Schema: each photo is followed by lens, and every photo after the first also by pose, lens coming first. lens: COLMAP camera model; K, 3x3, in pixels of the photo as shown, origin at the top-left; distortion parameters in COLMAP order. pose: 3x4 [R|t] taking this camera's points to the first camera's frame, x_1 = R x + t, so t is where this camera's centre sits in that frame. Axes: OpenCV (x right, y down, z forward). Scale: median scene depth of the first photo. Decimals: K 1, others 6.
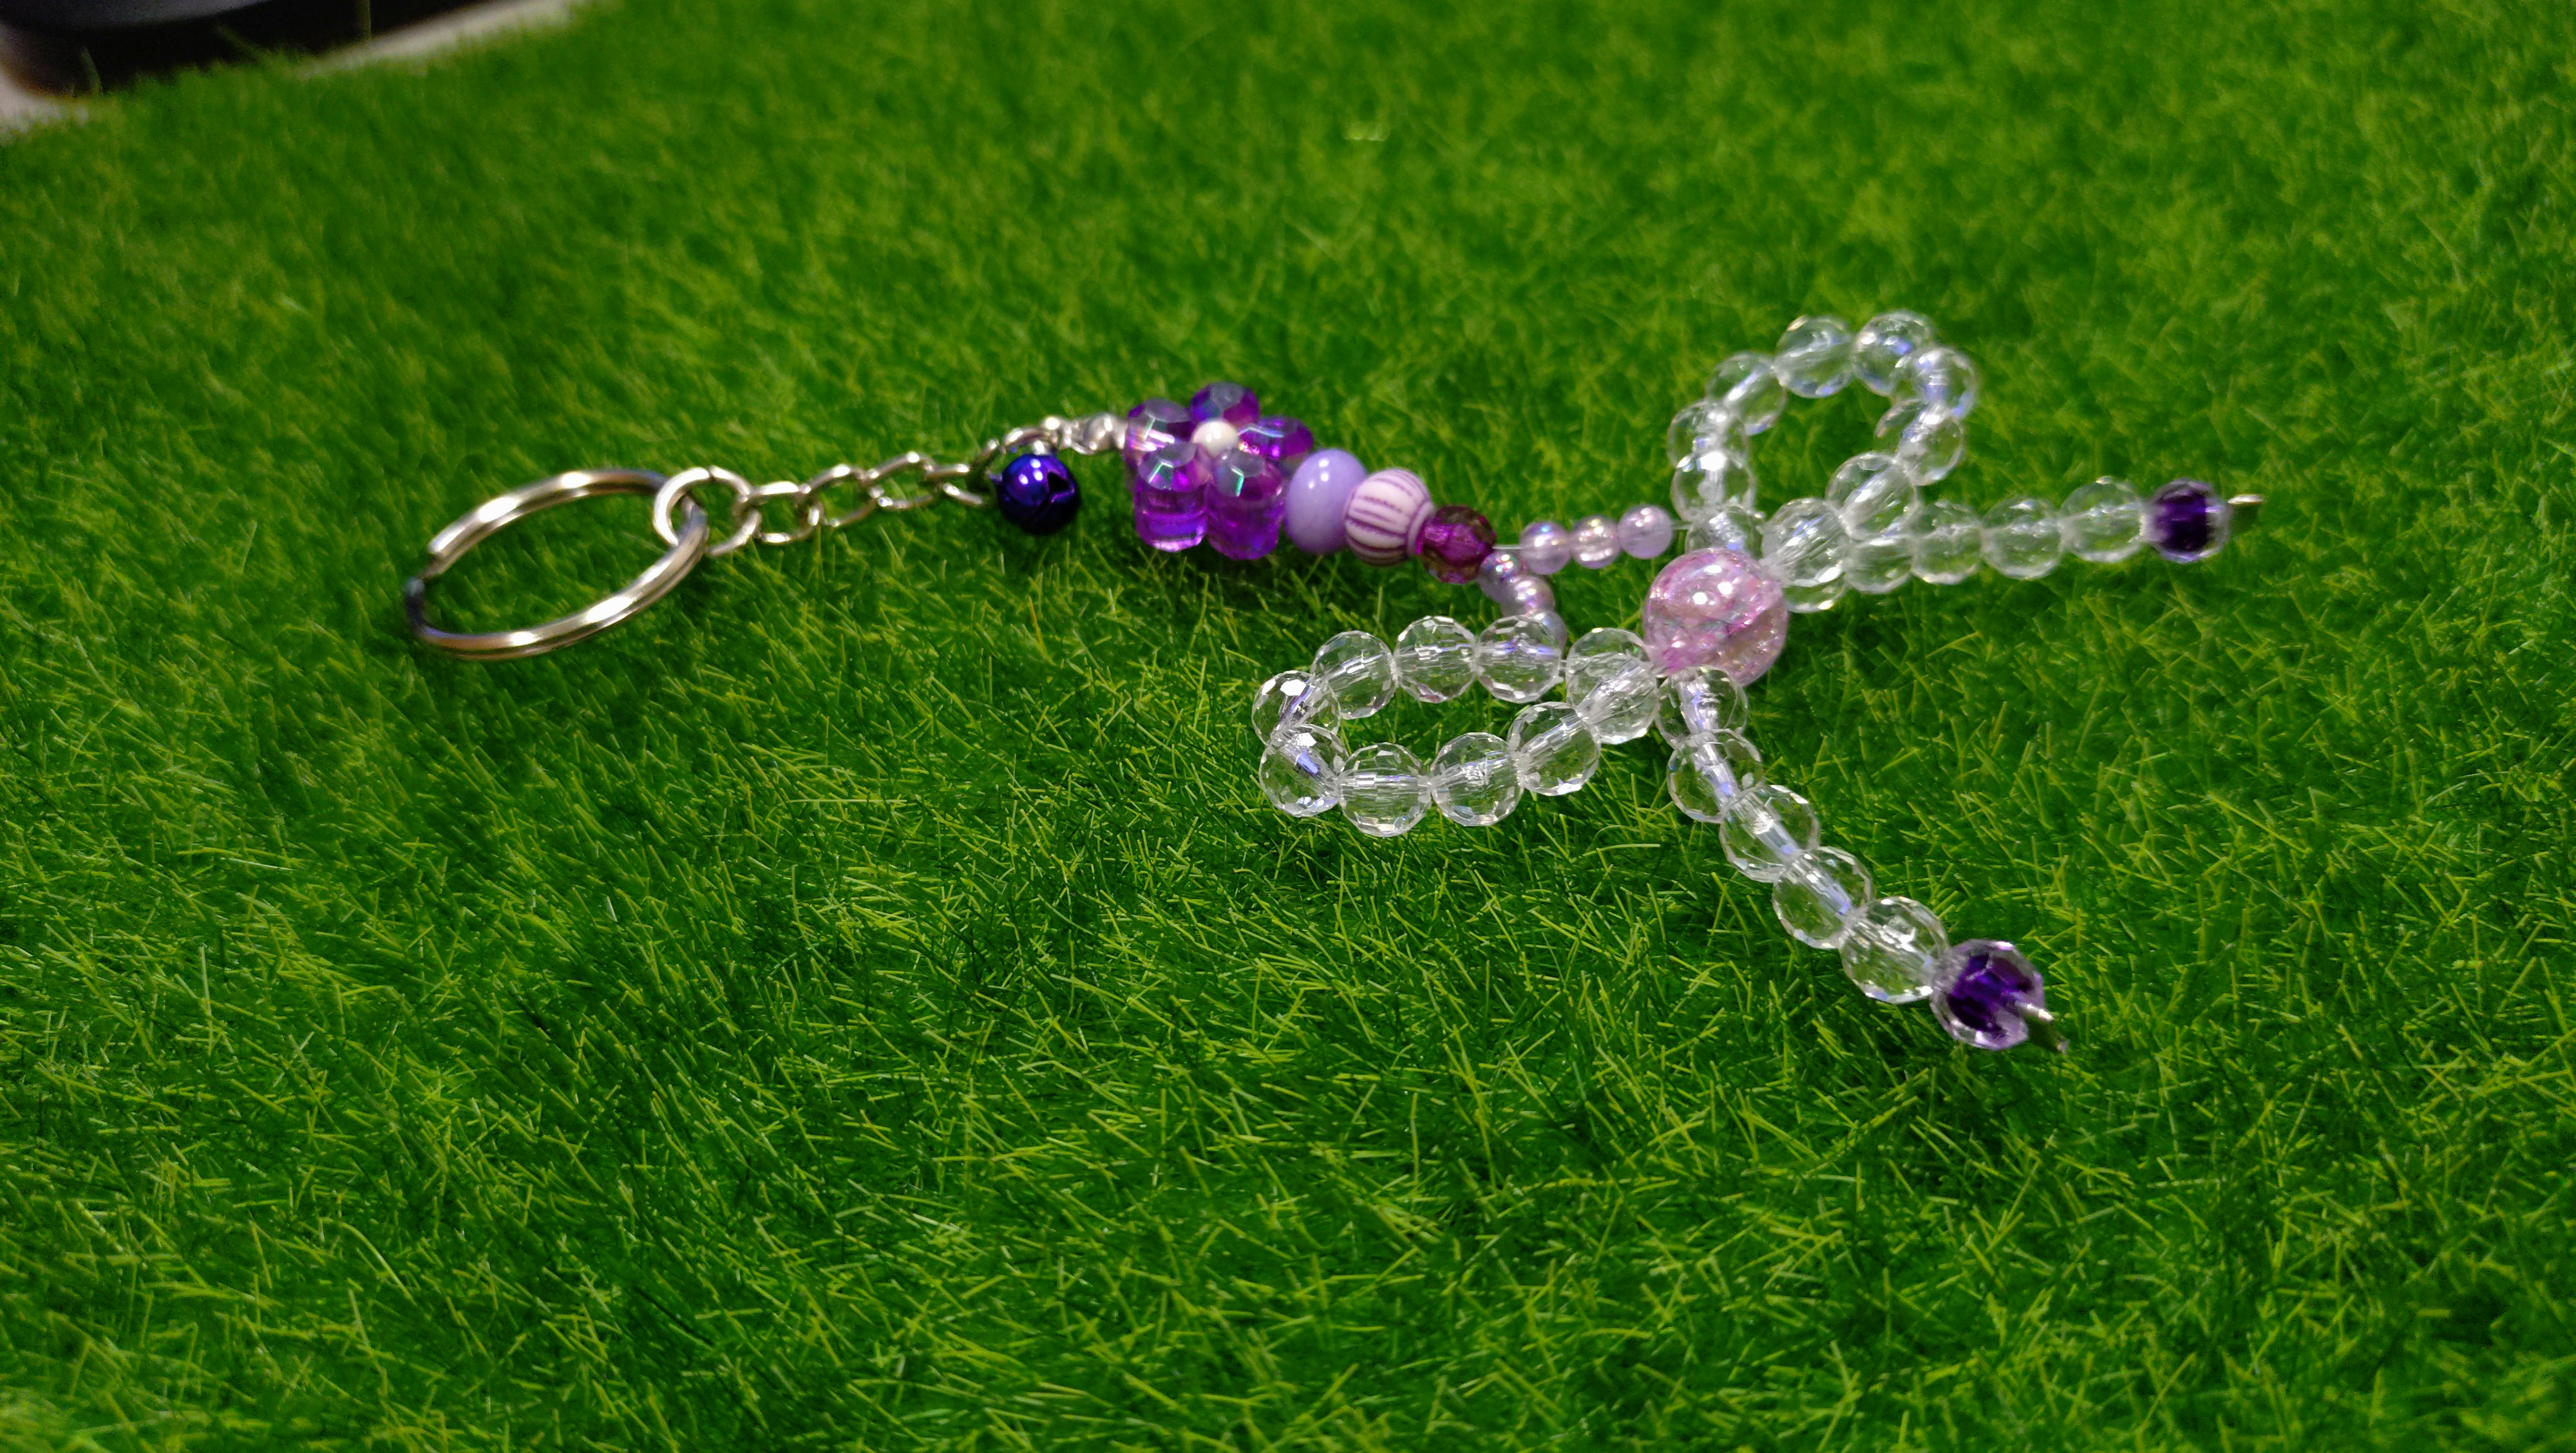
lens RADIAL K [[2156.9, 0, 1239.8], [0, 2156.9, 695.7], [0, 0, 1]] dist [0.097613, -0.183465]
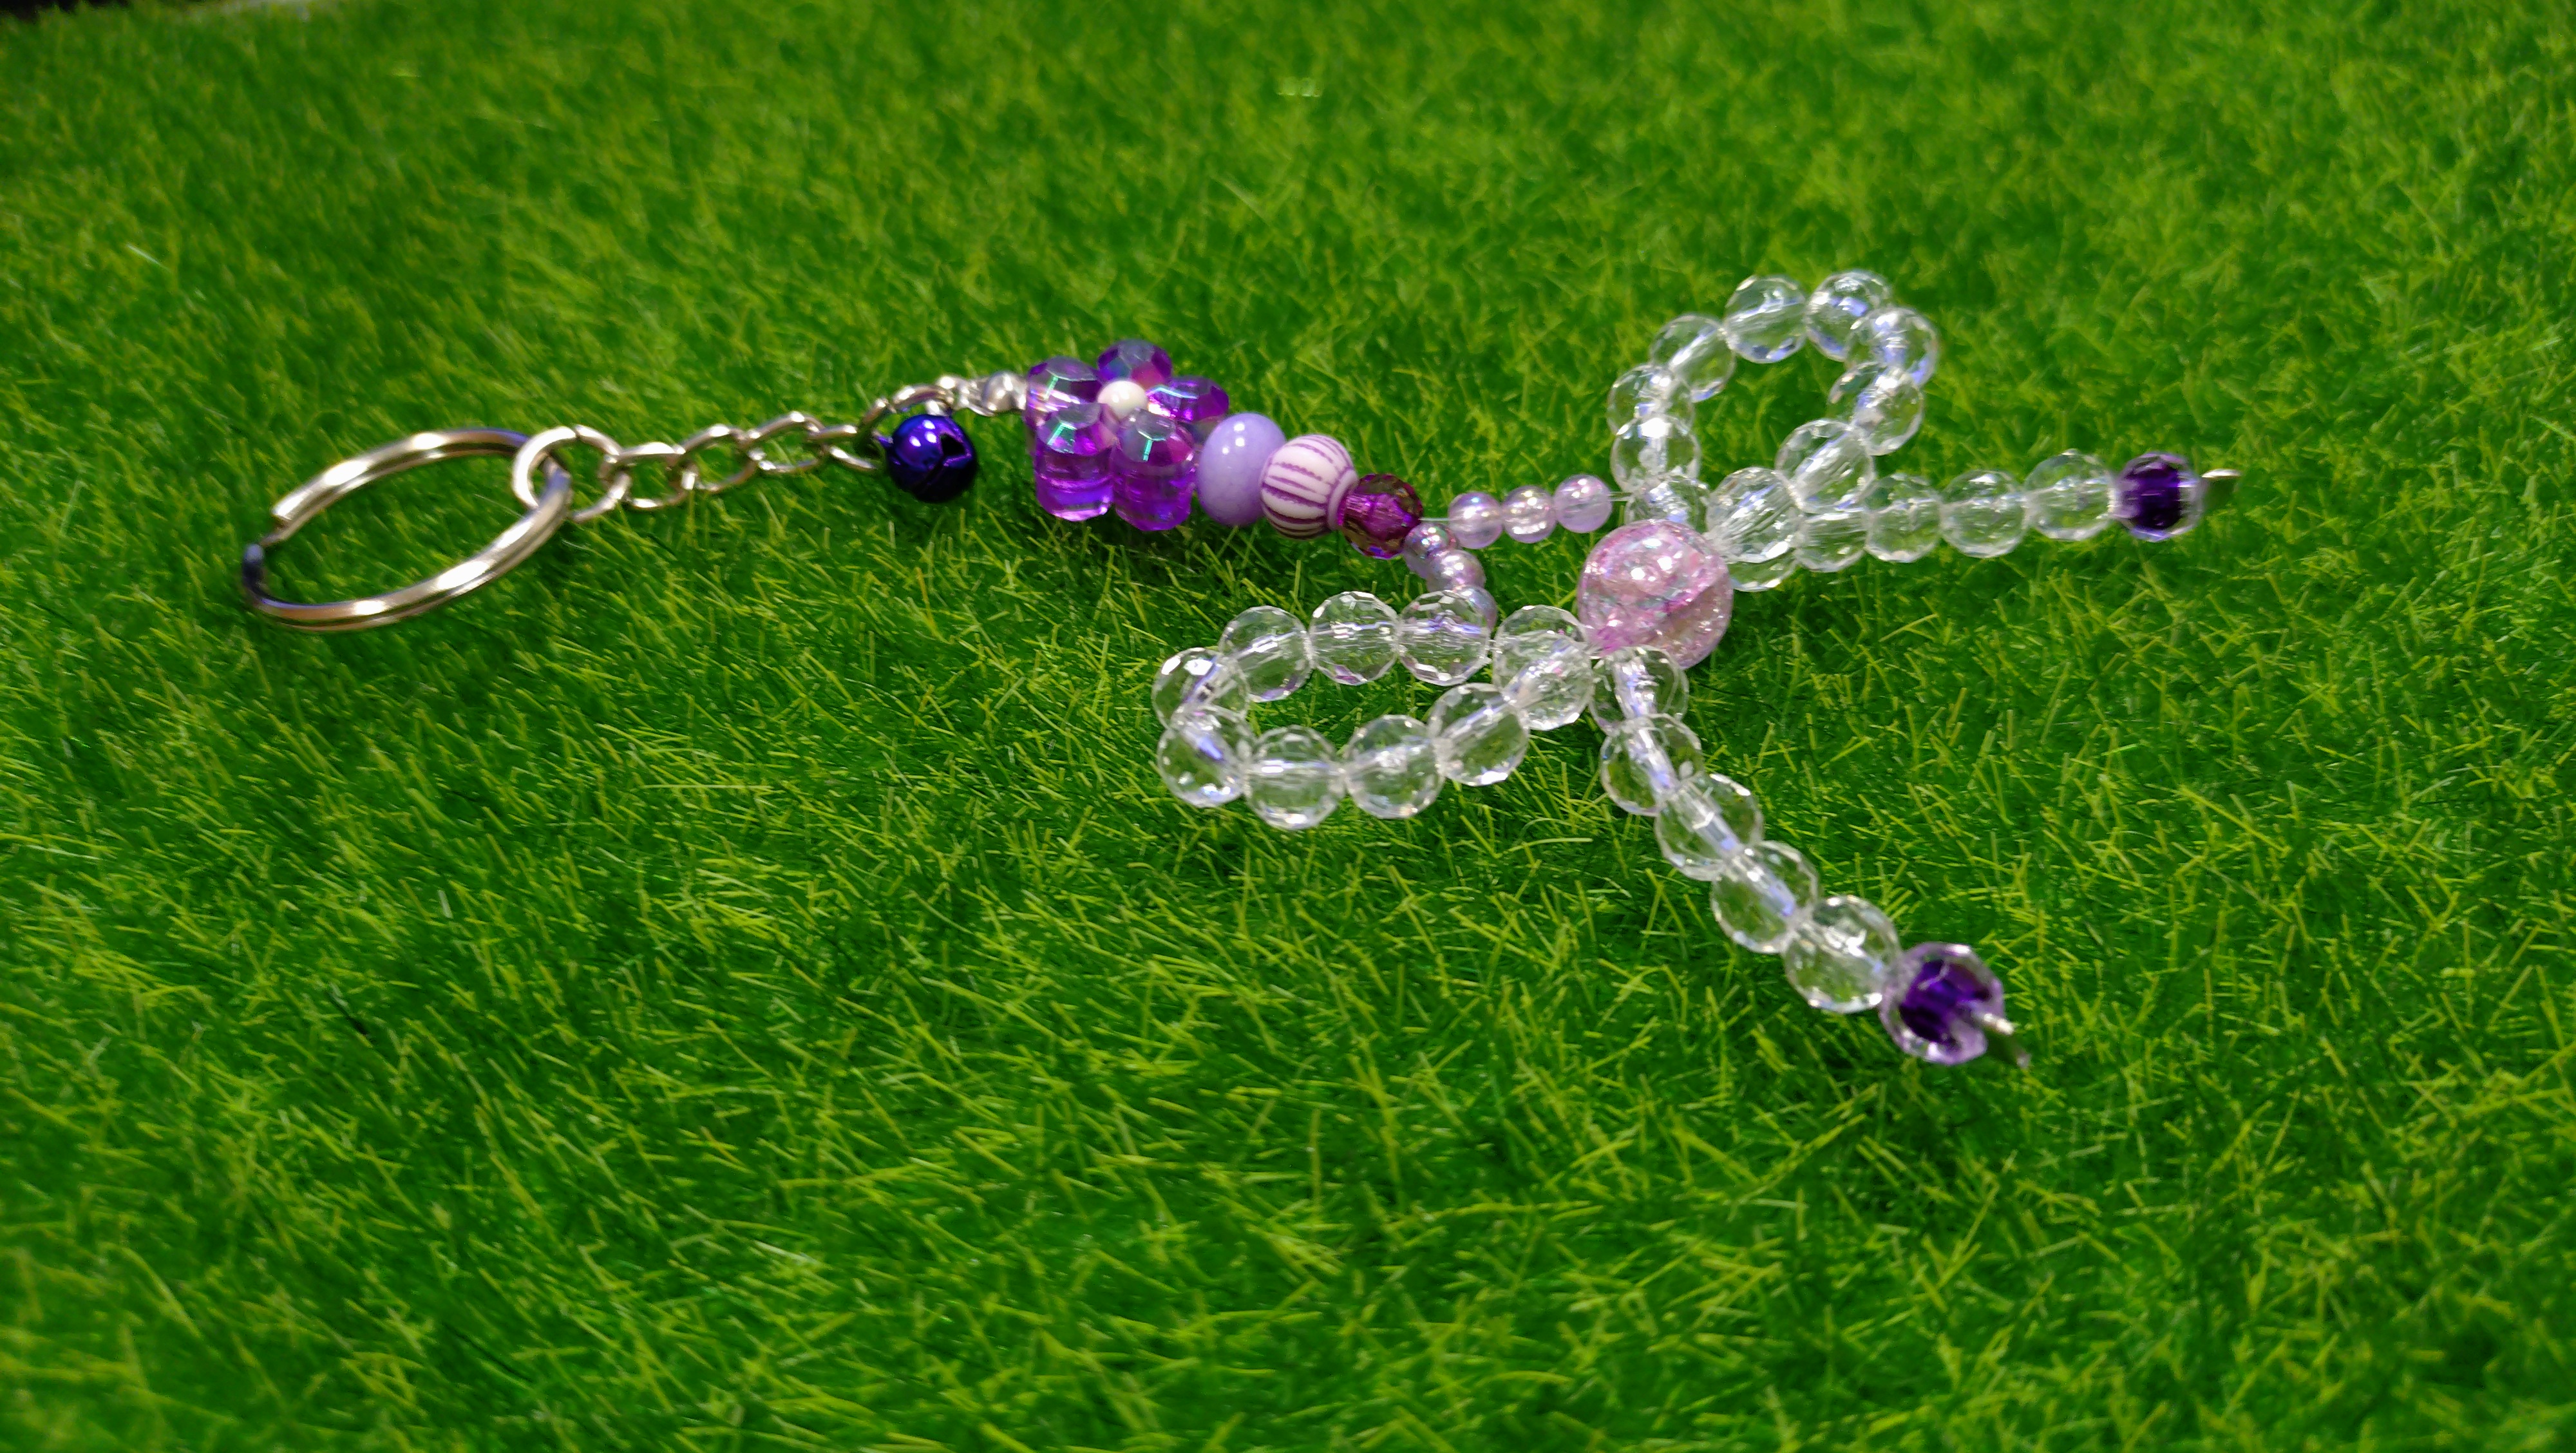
lens RADIAL K [[2041.2, 0, 1288.0], [0, 2041.2, 726.5], [0, 0, 1]] dist [0.096641, -0.175716]
pose [[0.999682, 0.007329, 0.024130, 0.042428], [-0.007526, 0.999939, 0.008085, 0.014459], [-0.024069, -0.008264, 0.999676, 0.129120]]
